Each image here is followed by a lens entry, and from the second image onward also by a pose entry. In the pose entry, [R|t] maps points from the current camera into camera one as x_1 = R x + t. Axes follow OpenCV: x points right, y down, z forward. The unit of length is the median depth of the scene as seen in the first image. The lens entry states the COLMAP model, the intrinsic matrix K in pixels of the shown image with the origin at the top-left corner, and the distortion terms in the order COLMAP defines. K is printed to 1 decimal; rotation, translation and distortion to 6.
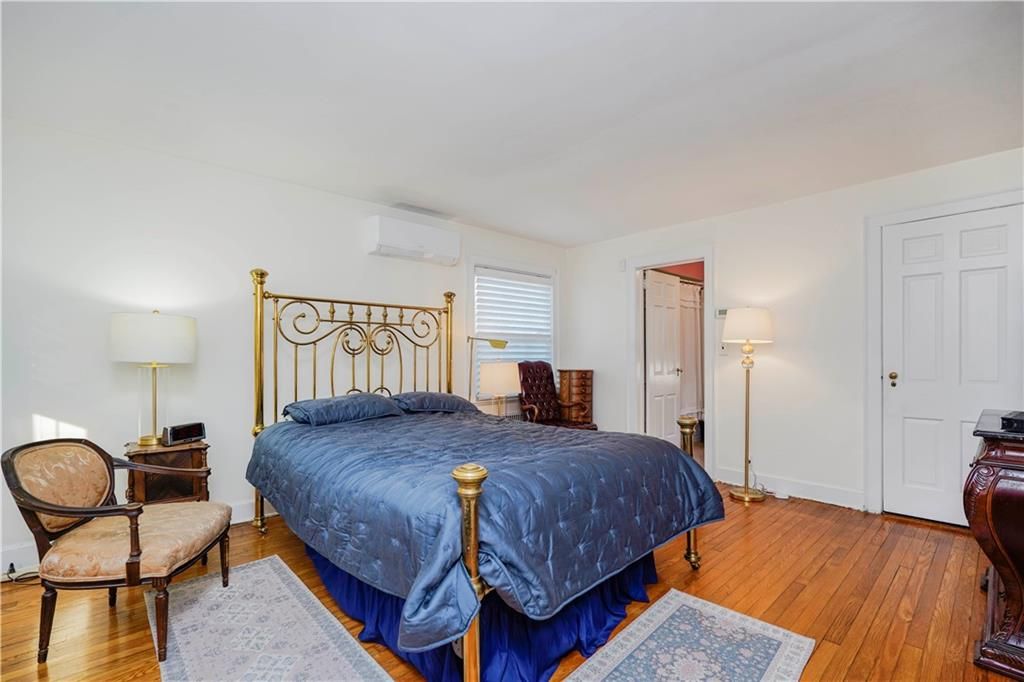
lens RADIAL K [[463.9, 0, 510.5], [0, 463.9, 351.9], [0, 0, 1]] dist [-0.009755, 0.006398]
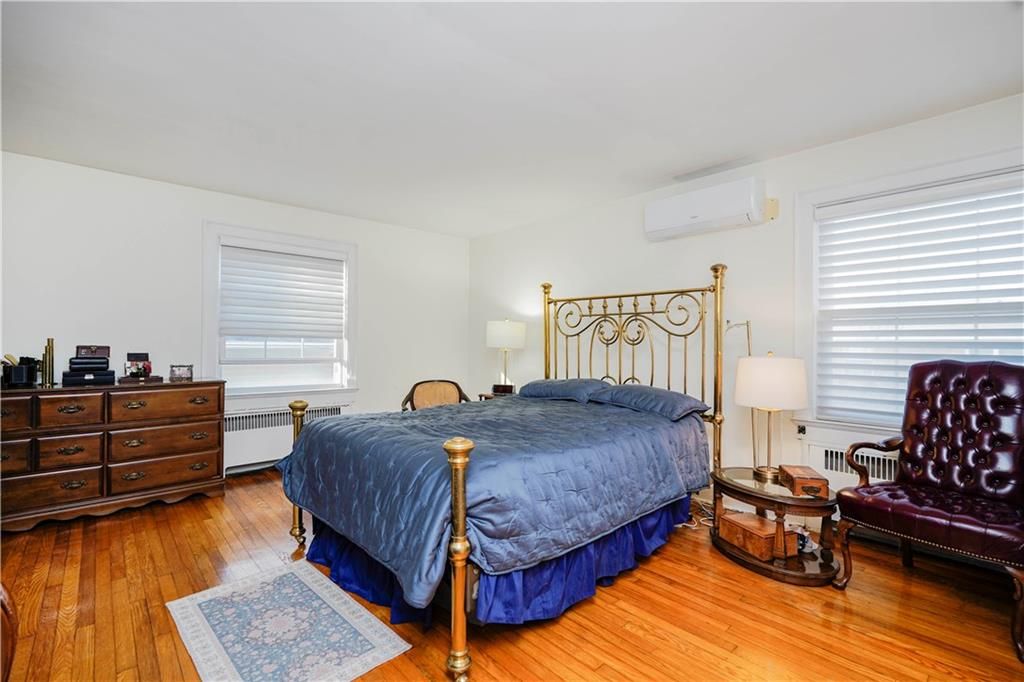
lens RADIAL K [[463.9, 0, 510.7], [0, 463.9, 335.1], [0, 0, 1]] dist [-0.009755, 0.006398]
pose [[-0.011722, -0.017709, -0.999774, 0.755268], [-0.002713, 0.999840, -0.017679, 0.003941], [0.999928, 0.002505, -0.011768, 0.784945]]
